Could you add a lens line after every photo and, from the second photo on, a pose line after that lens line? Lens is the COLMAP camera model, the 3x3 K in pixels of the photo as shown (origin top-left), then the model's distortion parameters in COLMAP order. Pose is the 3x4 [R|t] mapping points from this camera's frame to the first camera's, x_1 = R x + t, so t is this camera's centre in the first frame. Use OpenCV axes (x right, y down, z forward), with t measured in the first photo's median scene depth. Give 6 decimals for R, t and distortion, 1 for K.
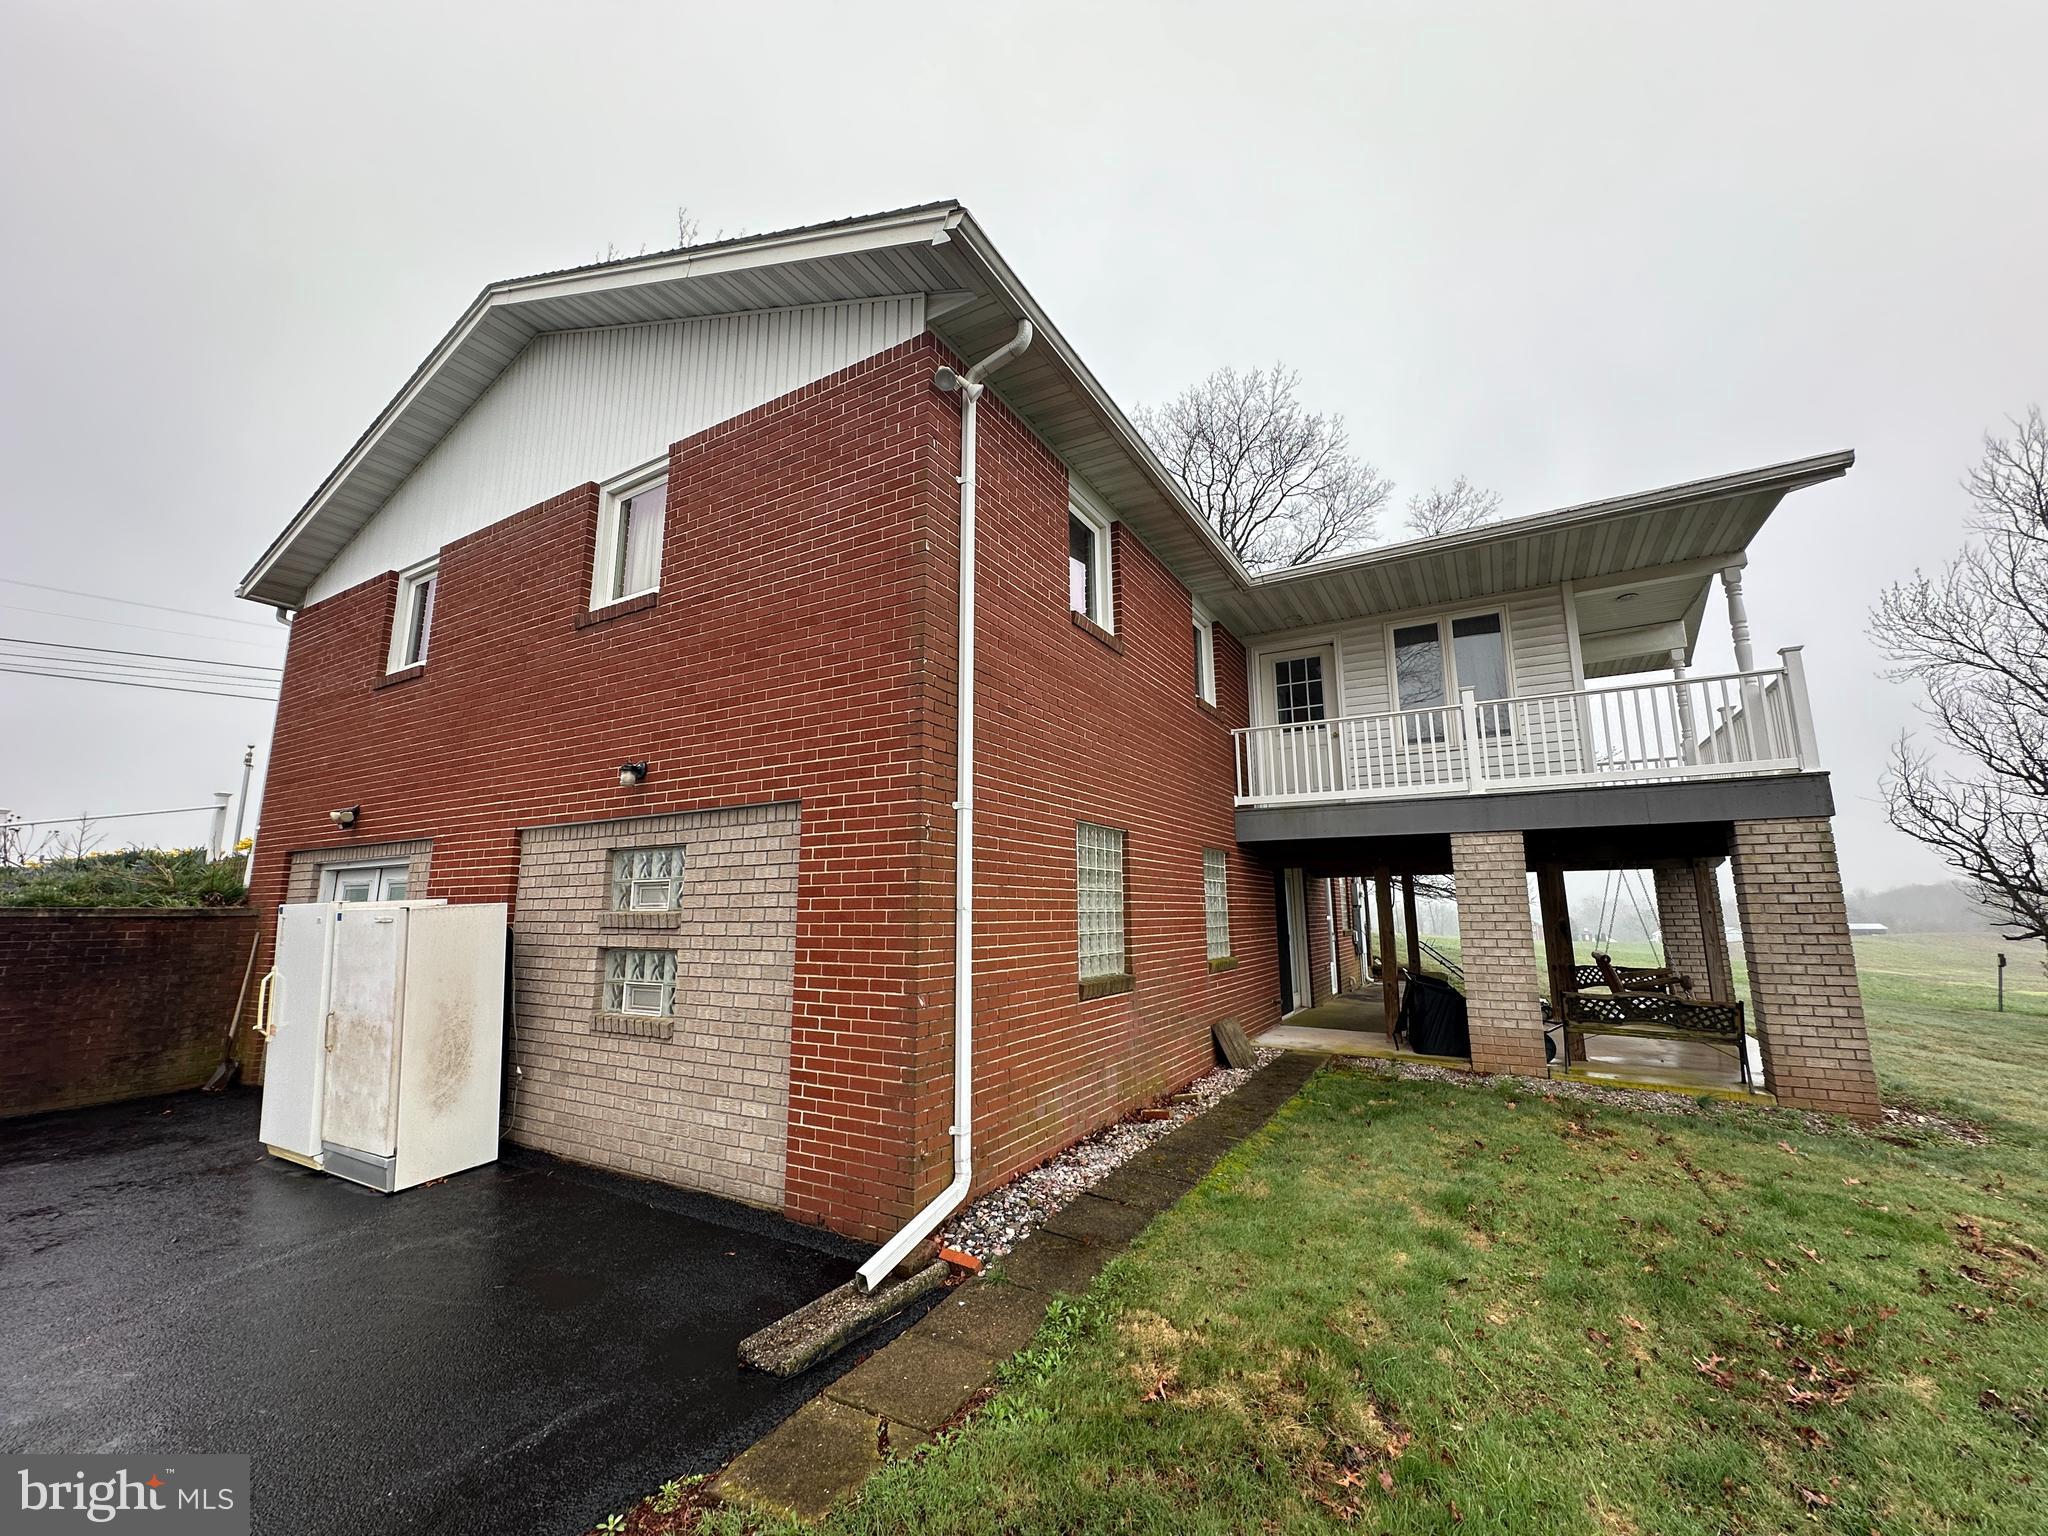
lens RADIAL K [[811.9, 0, 1024.7], [0, 811.9, 767.8], [0, 0, 1]] dist [-0.003123, 0.000611]
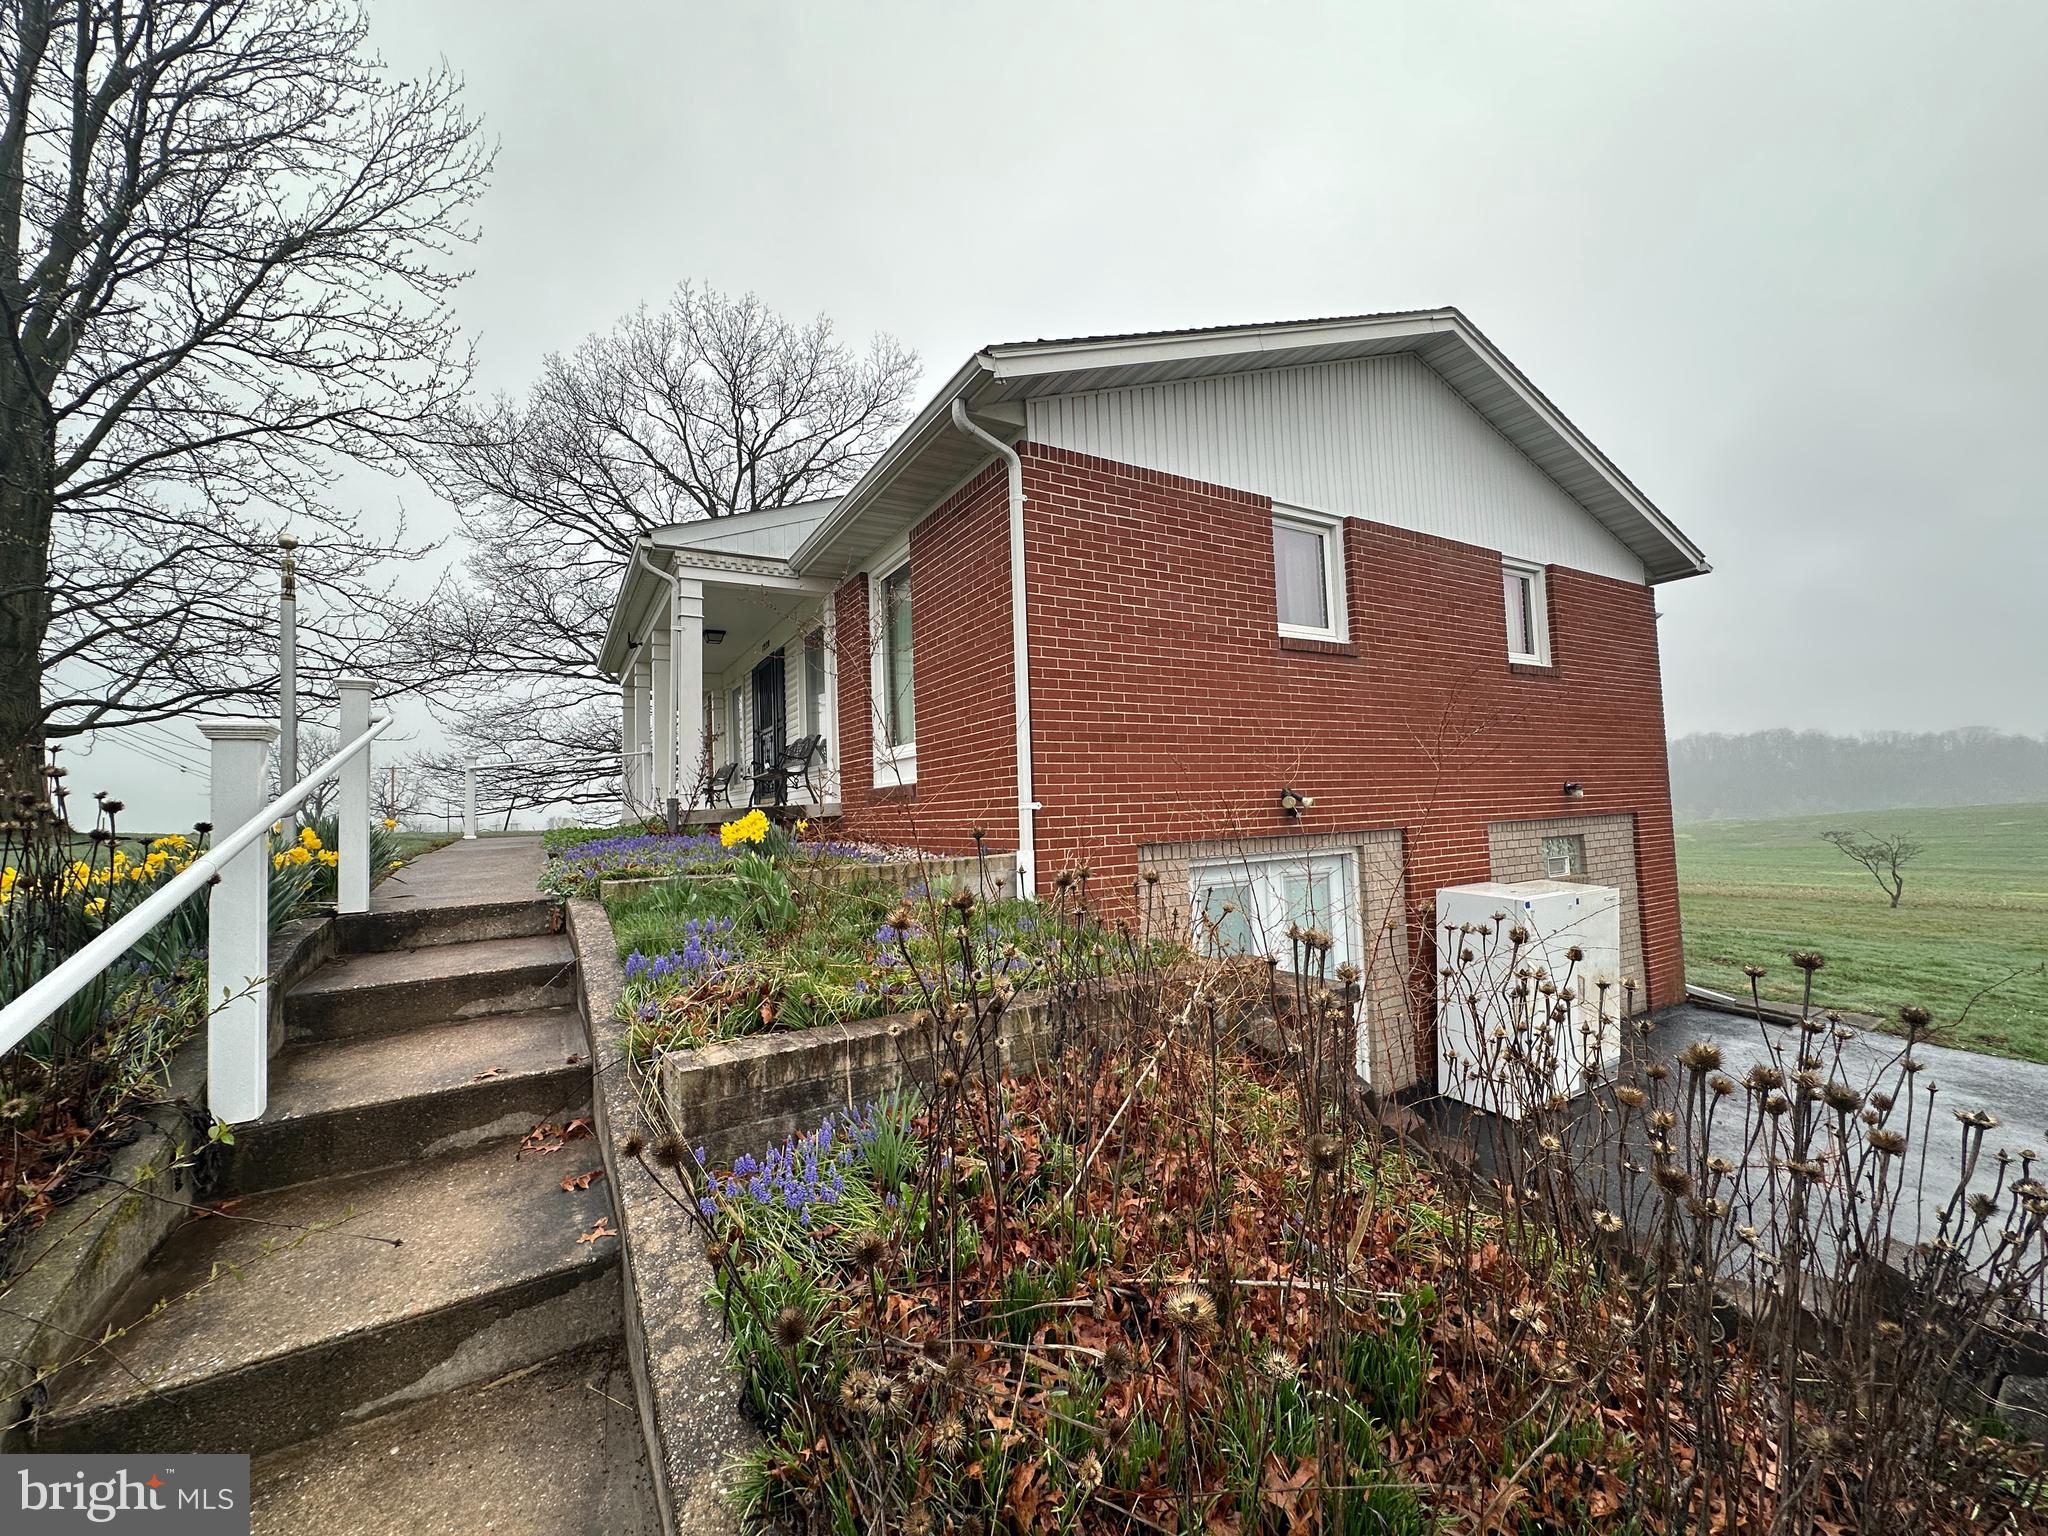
lens RADIAL K [[811.9, 0, 1023.6], [0, 811.9, 767.3], [0, 0, 1]] dist [-0.003123, 0.000611]
pose [[0.487658, 0.037323, 0.872236, -2.011824], [-0.119969, 0.992473, 0.024605, 0.044480], [-0.864752, -0.116640, 0.488465, 0.987036]]
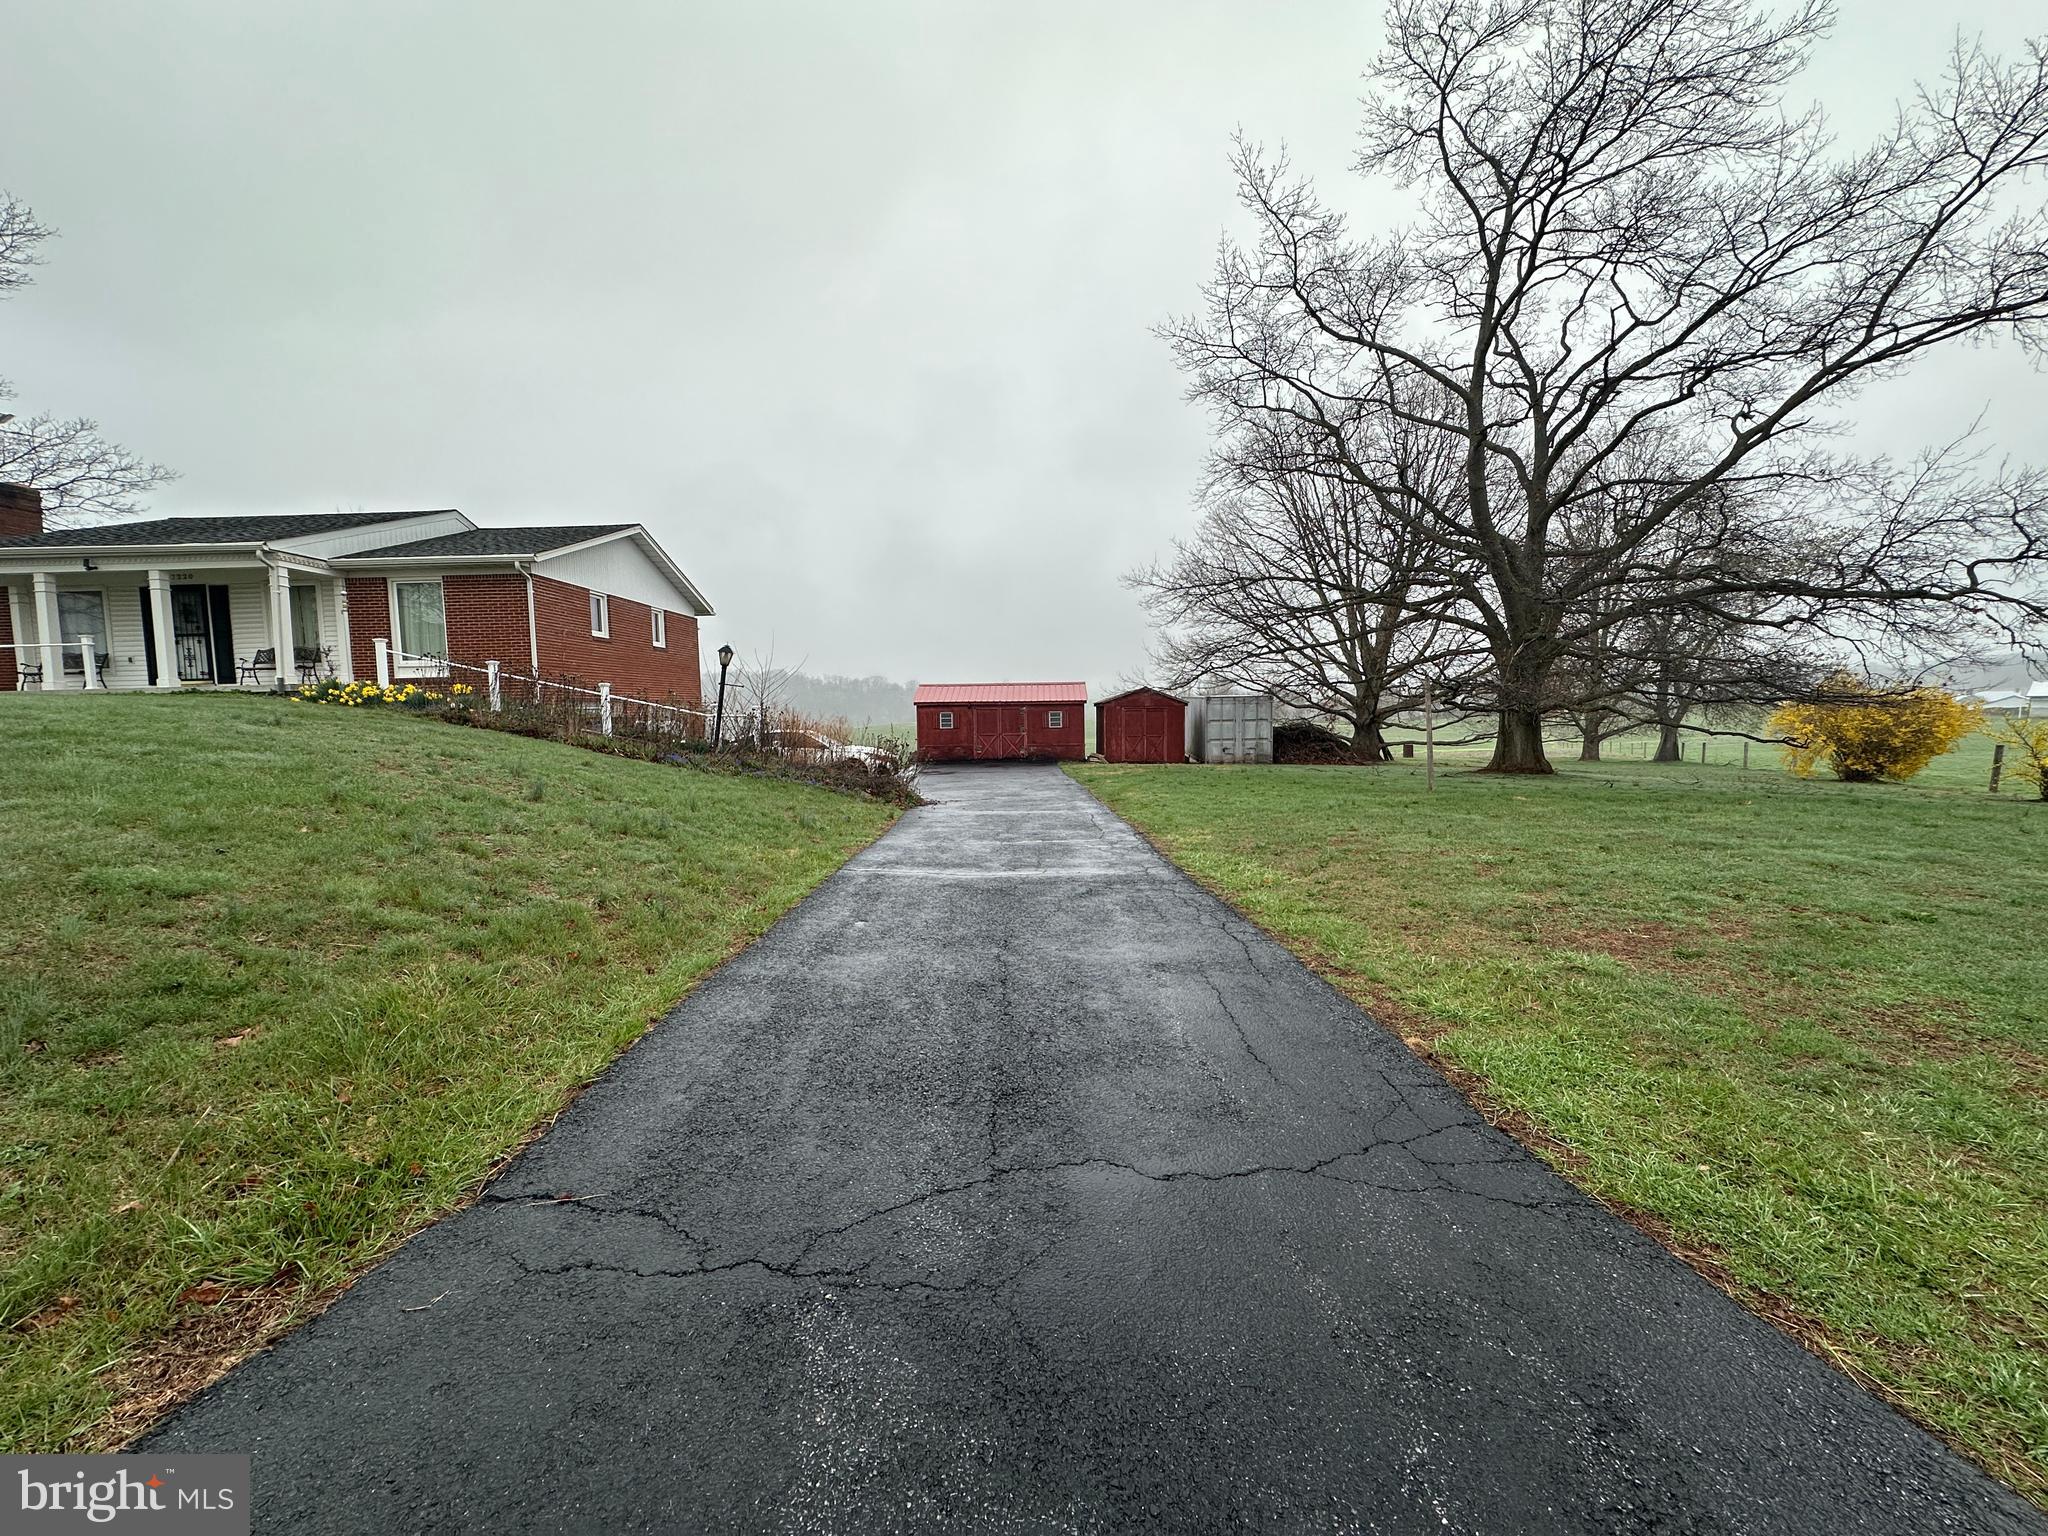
lens RADIAL K [[811.9, 0, 1023.9], [0, 811.9, 767.3], [0, 0, 1]] dist [-0.003123, 0.000611]
pose [[-0.505905, -0.045702, 0.861377, -4.536767], [-0.124794, 0.991967, -0.020663, 0.229182], [-0.853514, -0.117948, -0.507545, 1.335150]]
